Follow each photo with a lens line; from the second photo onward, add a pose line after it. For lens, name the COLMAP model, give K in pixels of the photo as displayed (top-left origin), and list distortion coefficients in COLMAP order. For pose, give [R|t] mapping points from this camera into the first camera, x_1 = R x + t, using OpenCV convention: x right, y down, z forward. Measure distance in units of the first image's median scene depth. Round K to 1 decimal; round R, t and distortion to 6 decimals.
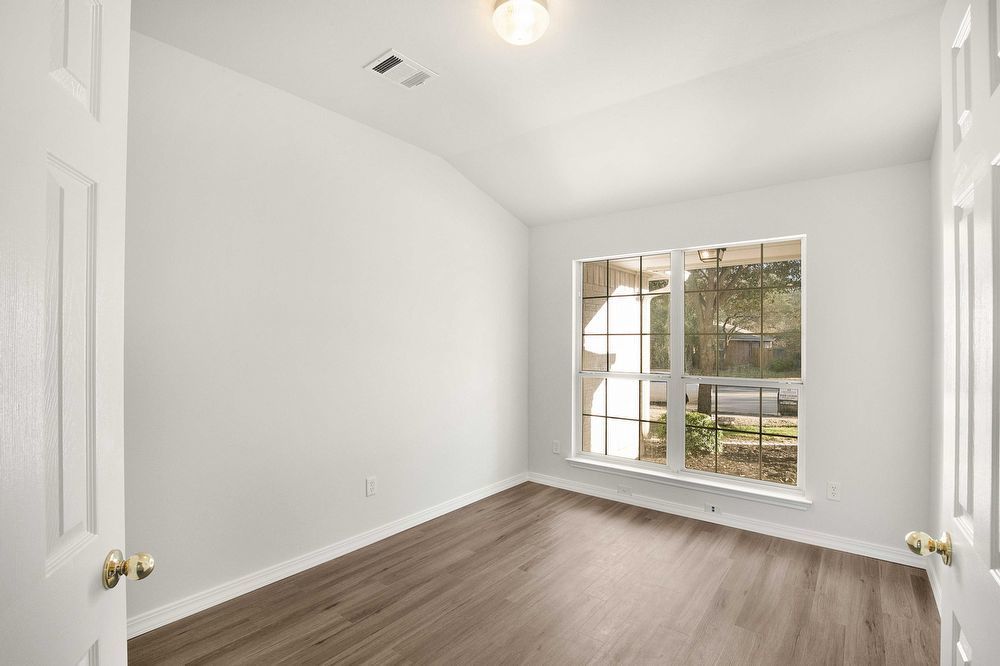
lens RADIAL K [[472.9, 0, 503.7], [0, 472.9, 329.7], [0, 0, 1]] dist [0.000074, 0.000095]
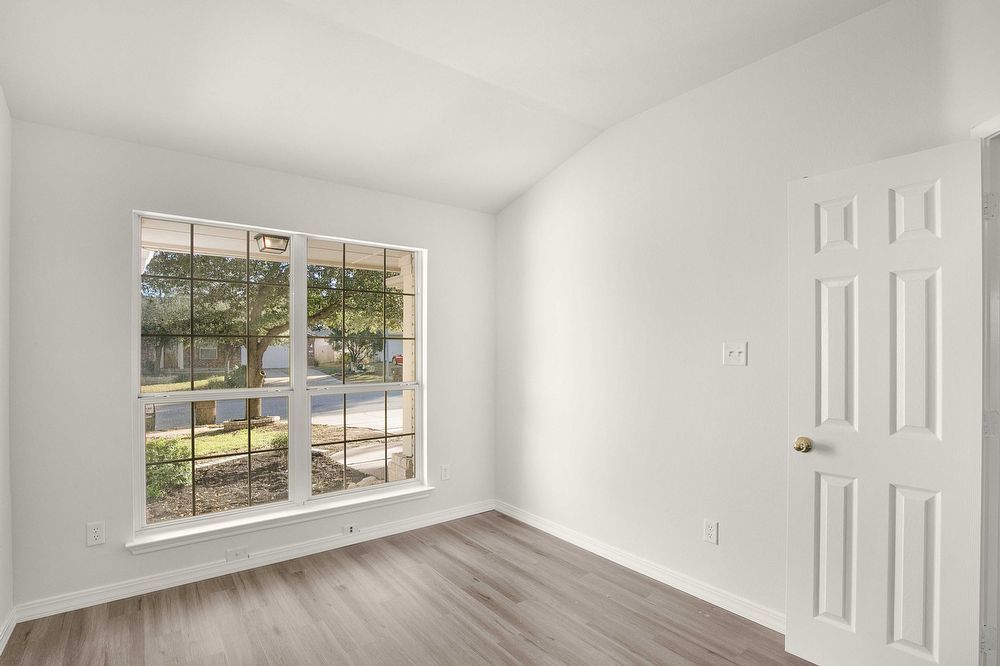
lens RADIAL K [[492.3, 0, 501.5], [0, 492.3, 353.2], [0, 0, 1]] dist [0.000074, -0.000088]
pose [[0.264247, -0.007573, 0.964425, -0.395124], [-0.025940, 0.999552, 0.014957, 0.018593], [-0.964106, -0.028970, 0.263932, 0.483101]]
